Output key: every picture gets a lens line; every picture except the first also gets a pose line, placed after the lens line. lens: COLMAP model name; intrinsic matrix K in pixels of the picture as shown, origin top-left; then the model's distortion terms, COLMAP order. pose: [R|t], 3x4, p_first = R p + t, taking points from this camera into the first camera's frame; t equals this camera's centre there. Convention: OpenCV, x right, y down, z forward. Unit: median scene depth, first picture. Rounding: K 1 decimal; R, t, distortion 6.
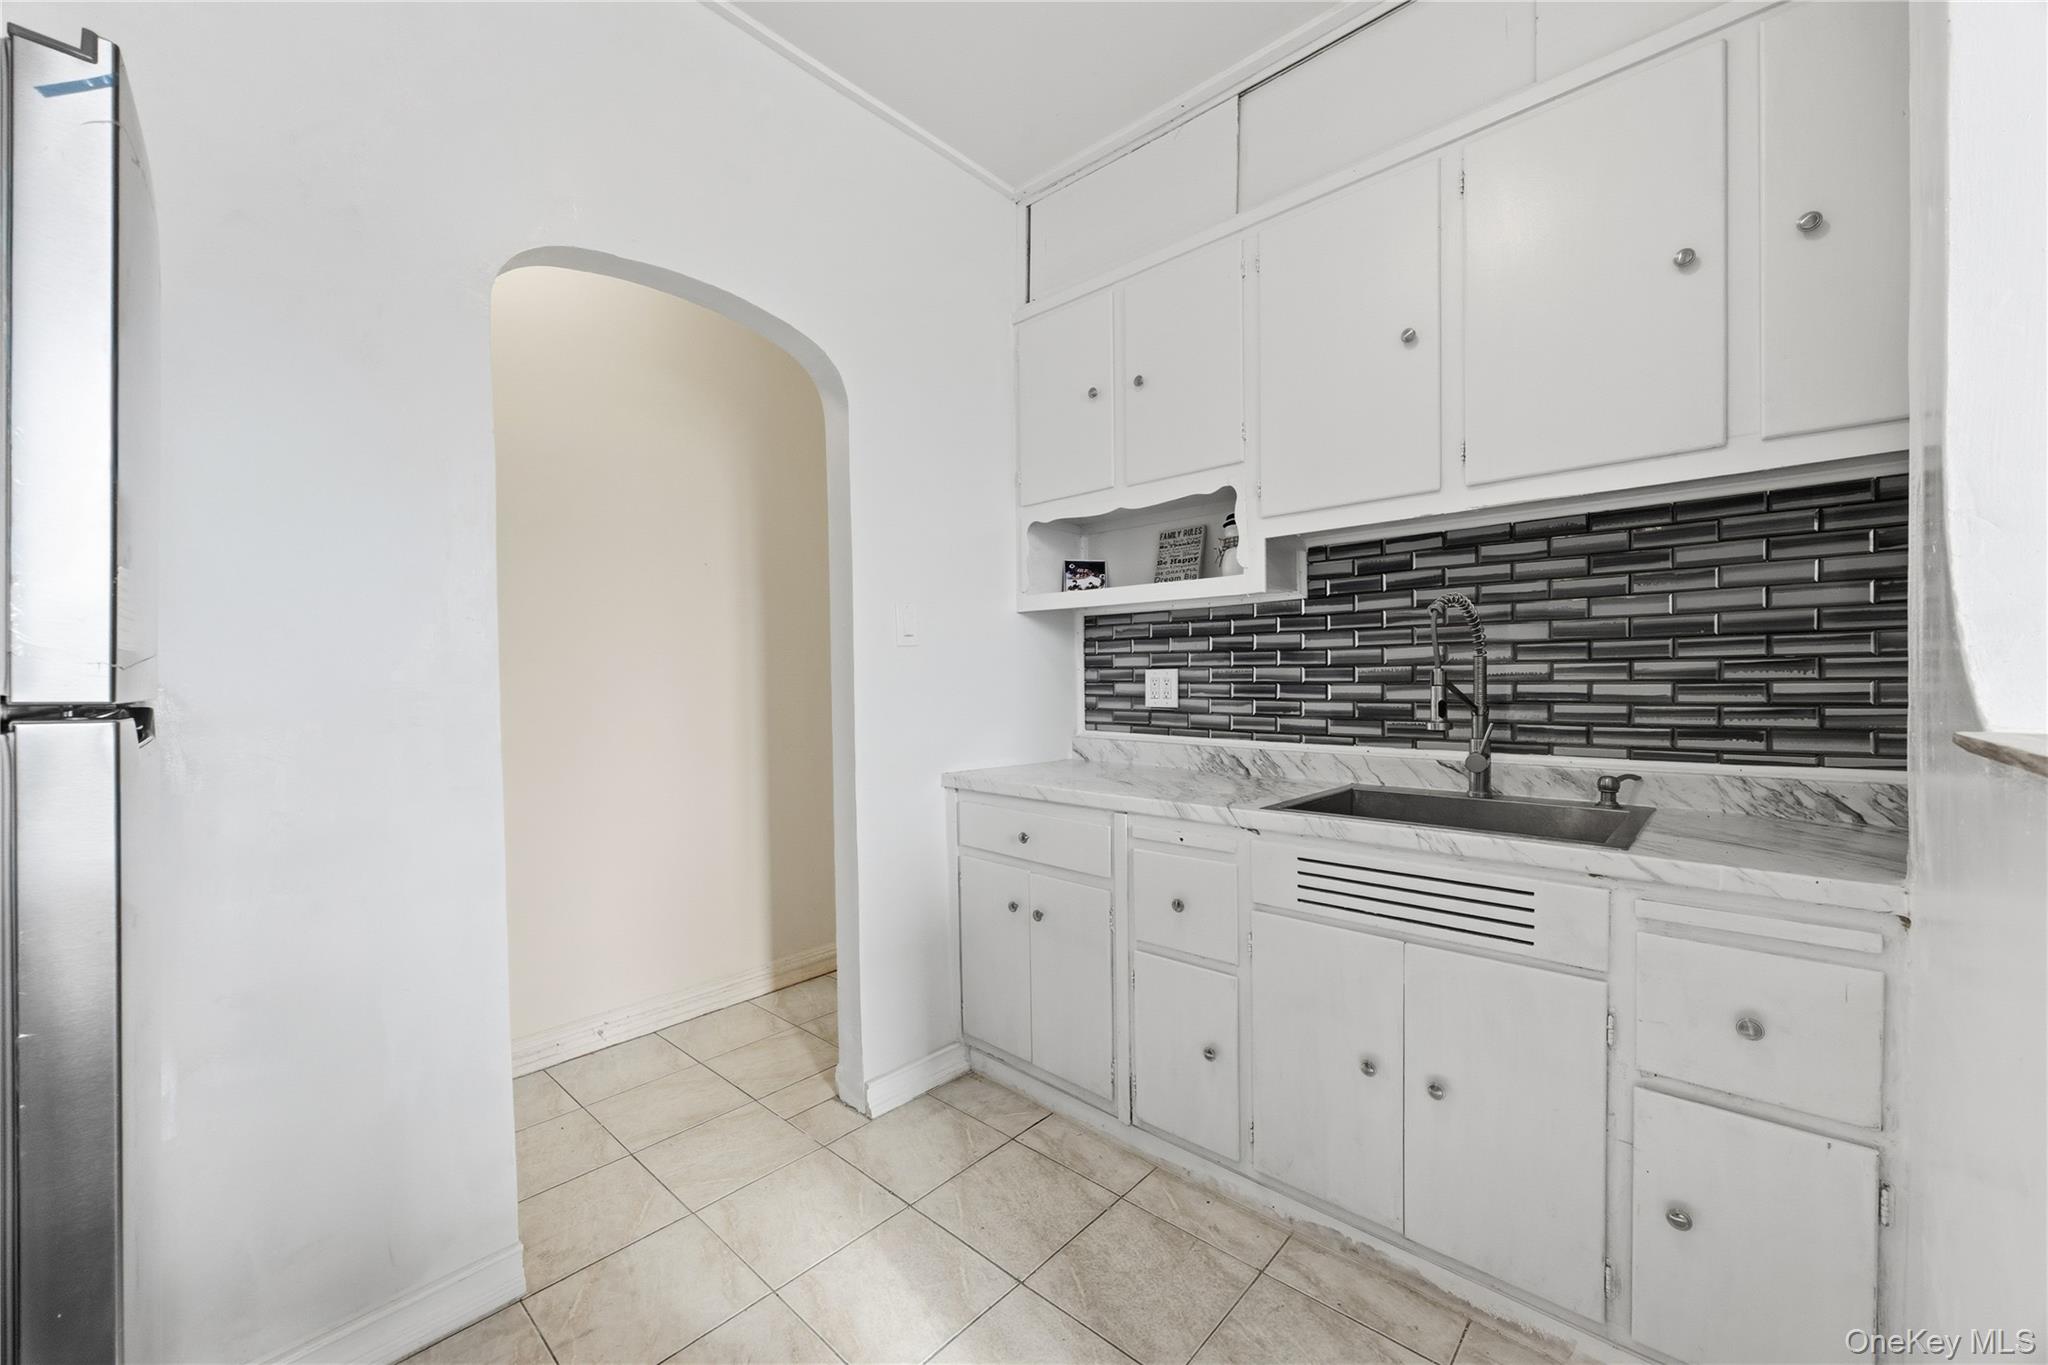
lens RADIAL K [[798.3, 0, 1015.0], [0, 798.3, 688.0], [0, 0, 1]] dist [-0.001311, -0.000044]
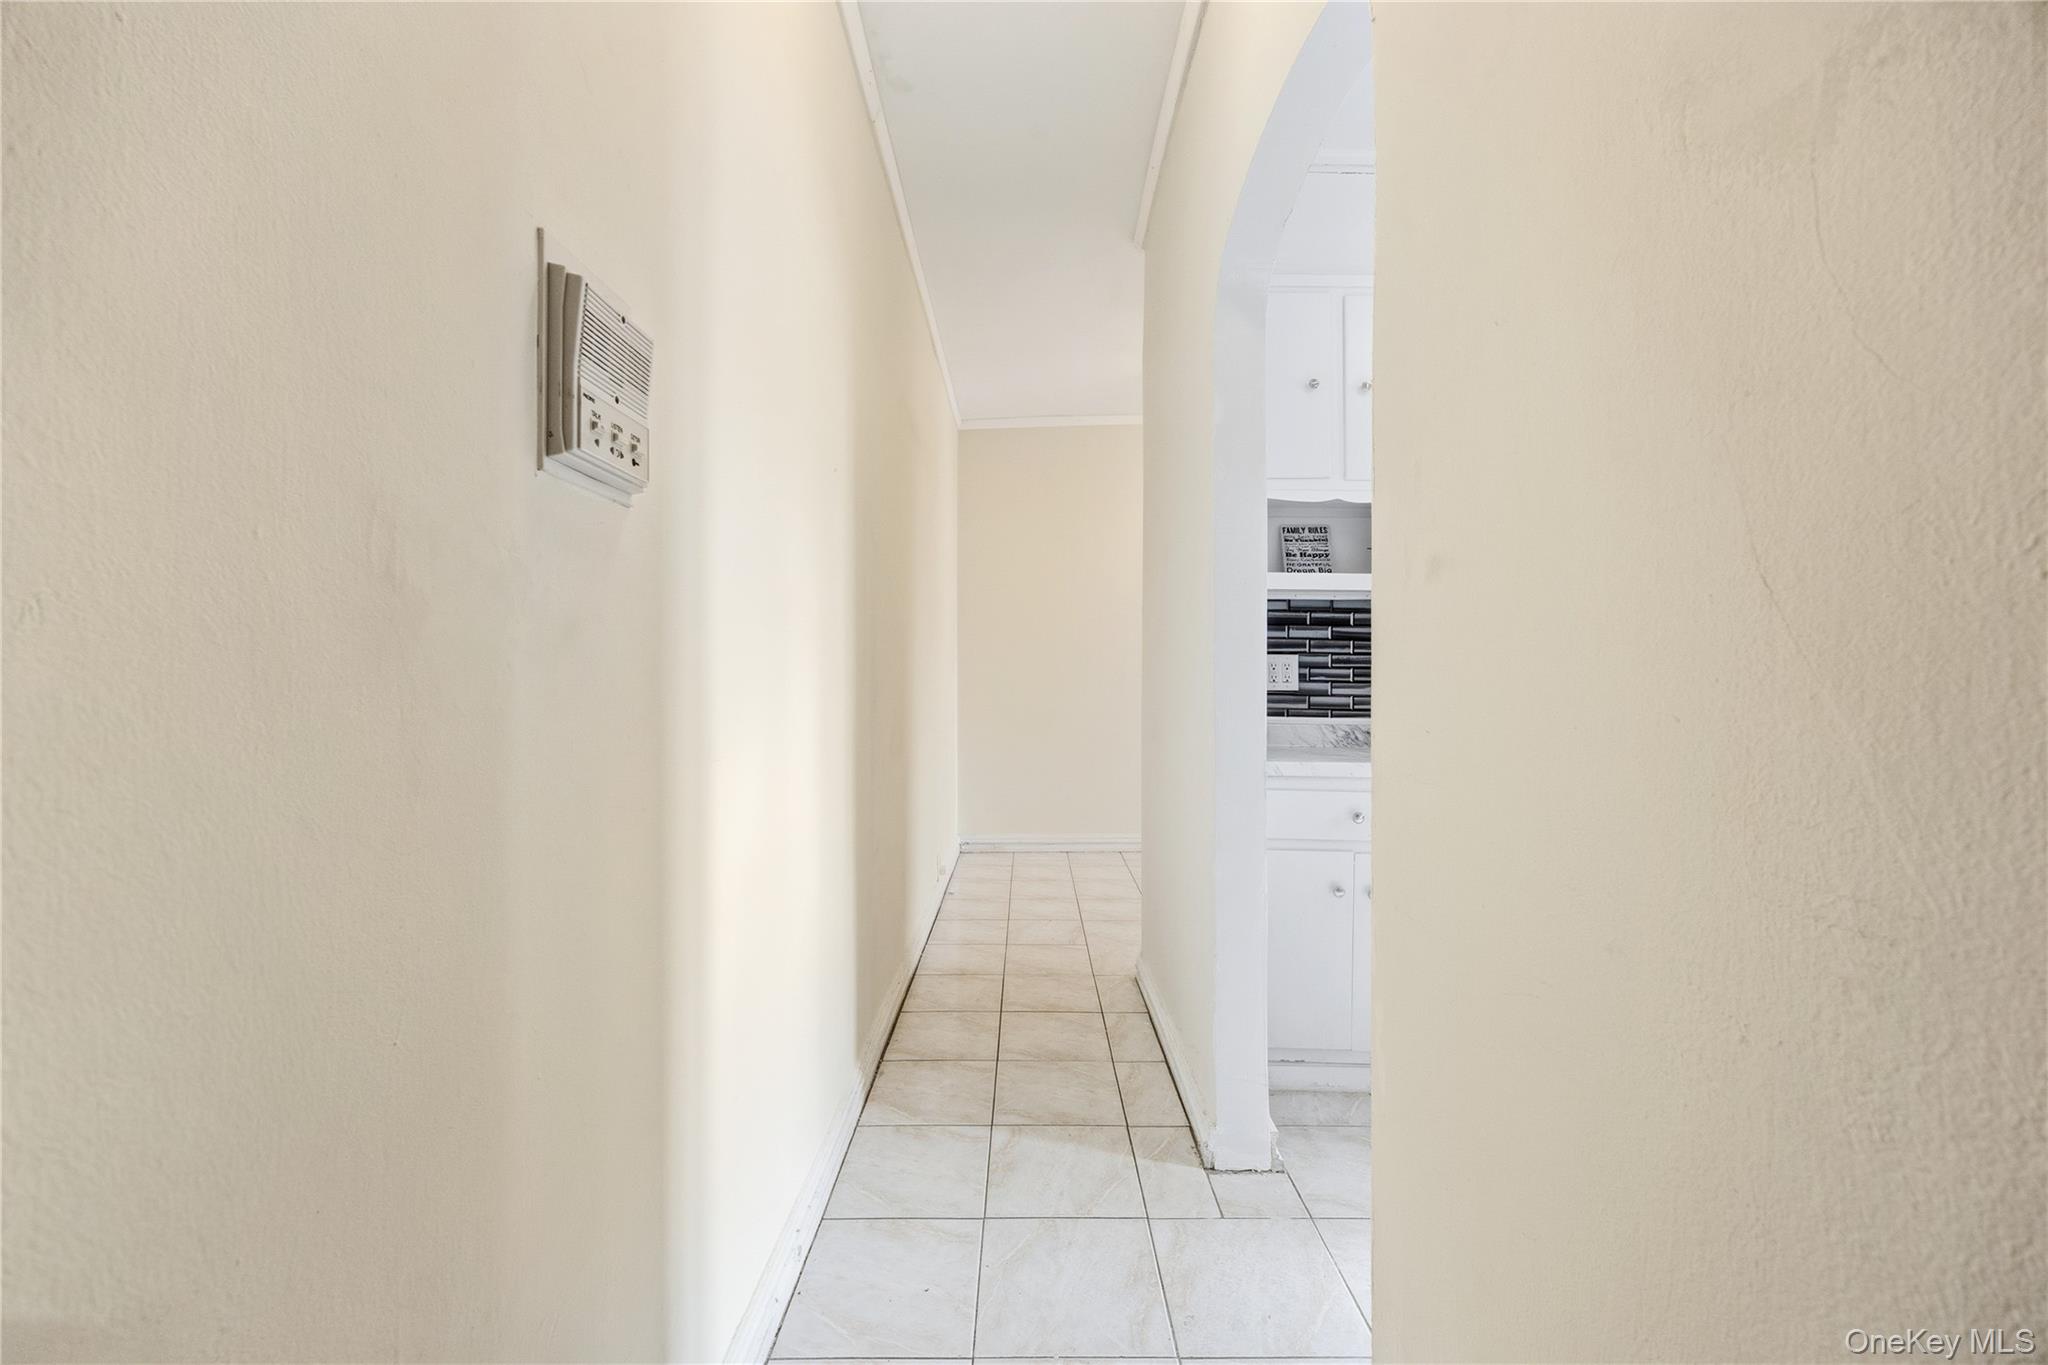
lens RADIAL K [[798.3, 0, 1034.1], [0, 798.3, 670.9], [0, 0, 1]] dist [-0.001311, -0.000044]
pose [[0.740063, 0.013216, 0.672408, -0.795335], [-0.001660, 0.999840, -0.017824, 0.018096], [-0.672536, 0.012075, 0.739966, 0.450825]]
